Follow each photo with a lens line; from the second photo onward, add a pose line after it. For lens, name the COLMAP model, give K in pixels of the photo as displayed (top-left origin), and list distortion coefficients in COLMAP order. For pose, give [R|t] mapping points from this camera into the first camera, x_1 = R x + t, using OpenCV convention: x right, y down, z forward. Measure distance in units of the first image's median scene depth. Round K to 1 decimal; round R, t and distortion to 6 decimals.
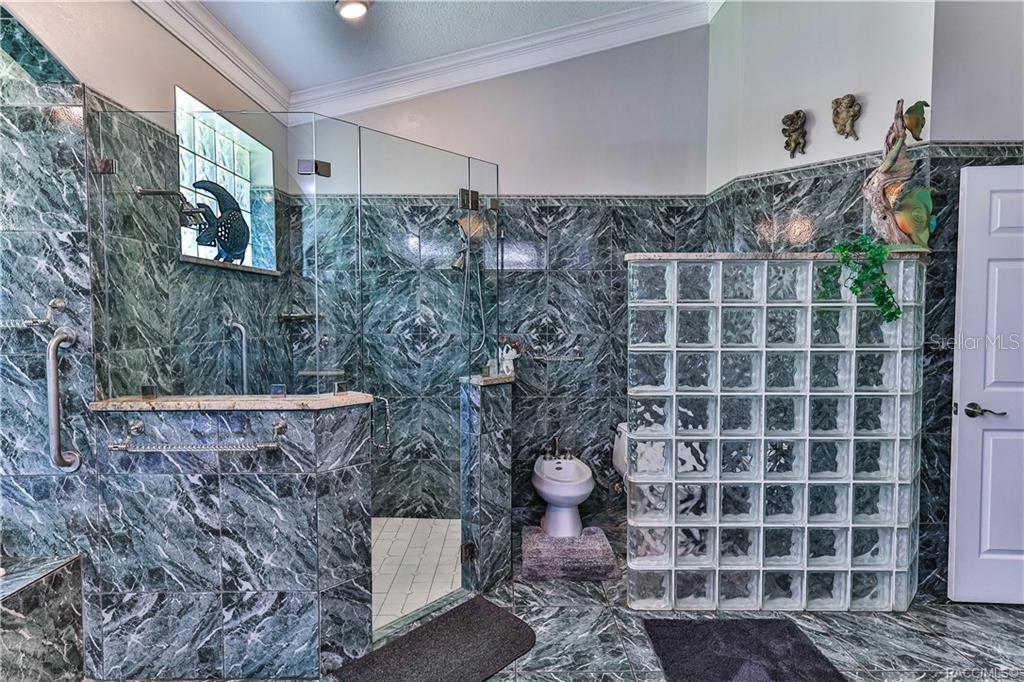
lens RADIAL K [[514.4, 0, 511.9], [0, 514.4, 334.3], [0, 0, 1]] dist [0.002185, 0.002492]
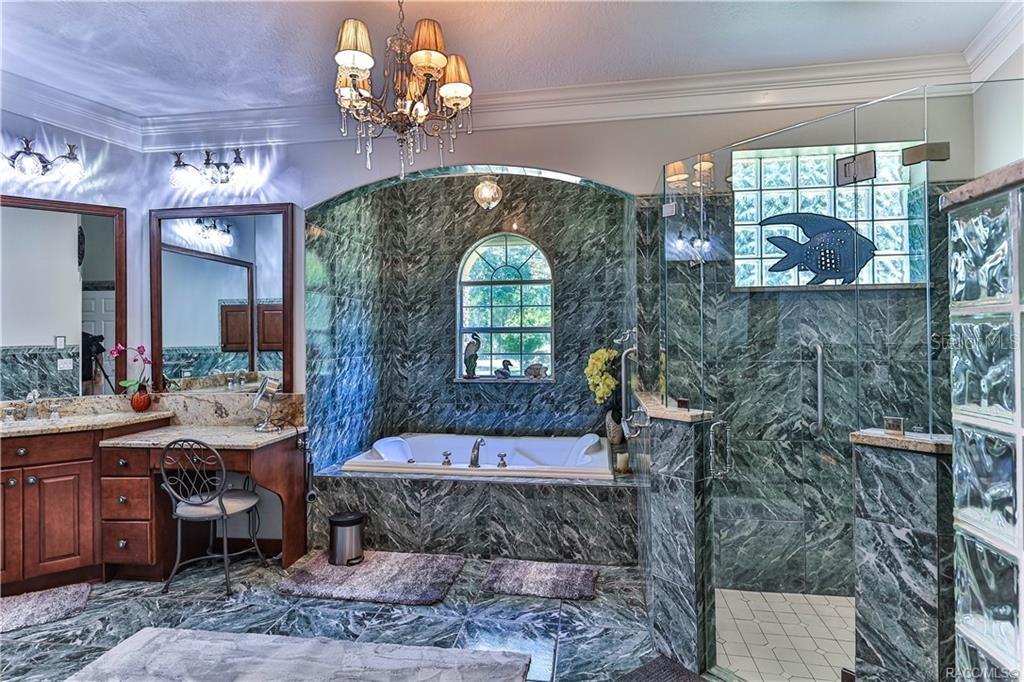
lens RADIAL K [[551.5, 0, 513.2], [0, 551.5, 333.5], [0, 0, 1]] dist [0.008157, -0.002975]
pose [[-0.163115, -0.002464, -0.986604, 0.895409], [-0.032892, 0.999455, 0.002942, -0.038596], [0.986059, 0.032932, -0.163107, 0.864576]]
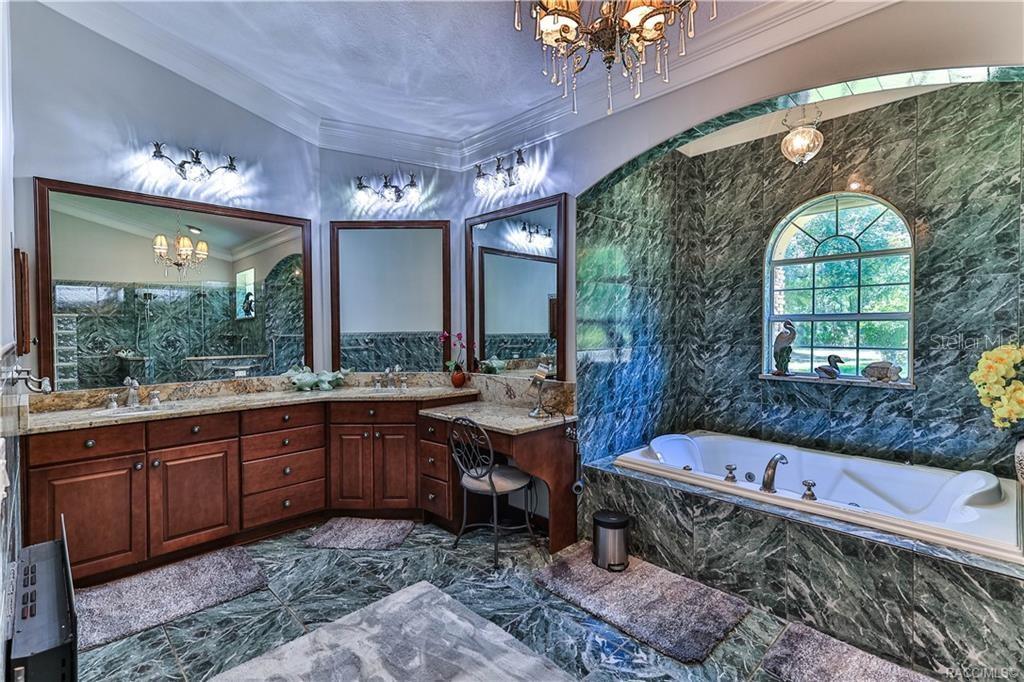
lens RADIAL K [[474.9, 0, 511.2], [0, 474.9, 335.7], [0, 0, 1]] dist [0.011695, -0.000278]
pose [[-0.727509, 0.017633, -0.685871, 0.439955], [-0.021961, 0.998559, 0.048965, -0.038727], [0.685746, 0.050685, -0.726074, 0.878711]]
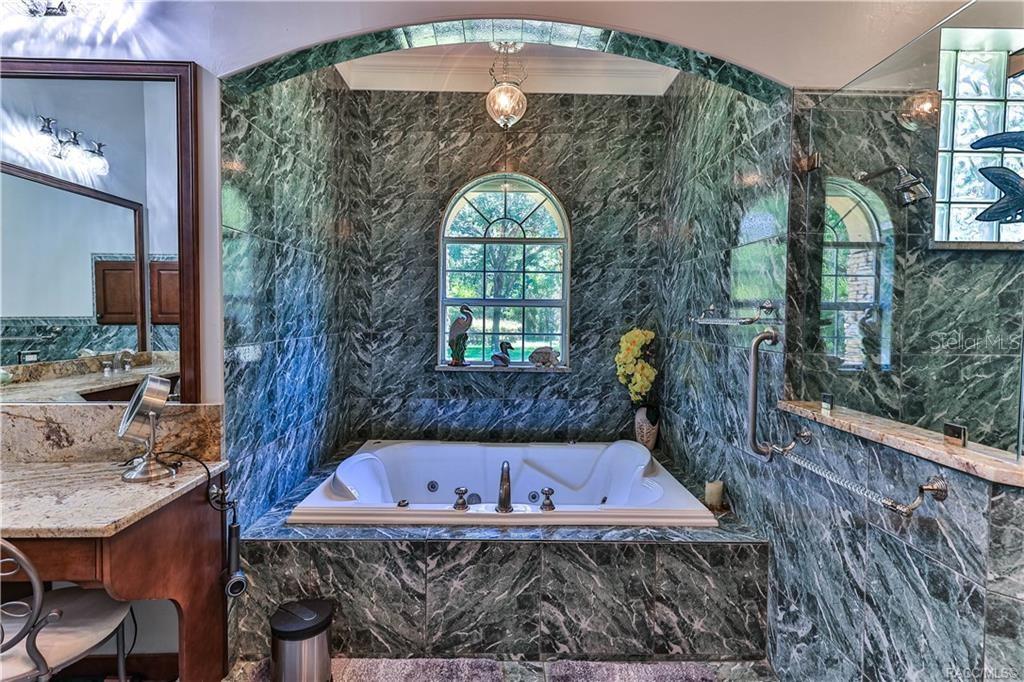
lens RADIAL K [[514.4, 0, 519.3], [0, 514.4, 334.4], [0, 0, 1]] dist [0.002185, 0.002492]
pose [[0.003110, 0.044660, -0.998997, 0.191392], [-0.052645, 0.997624, 0.044435, -0.016608], [0.998608, 0.052454, 0.005454, 0.452610]]
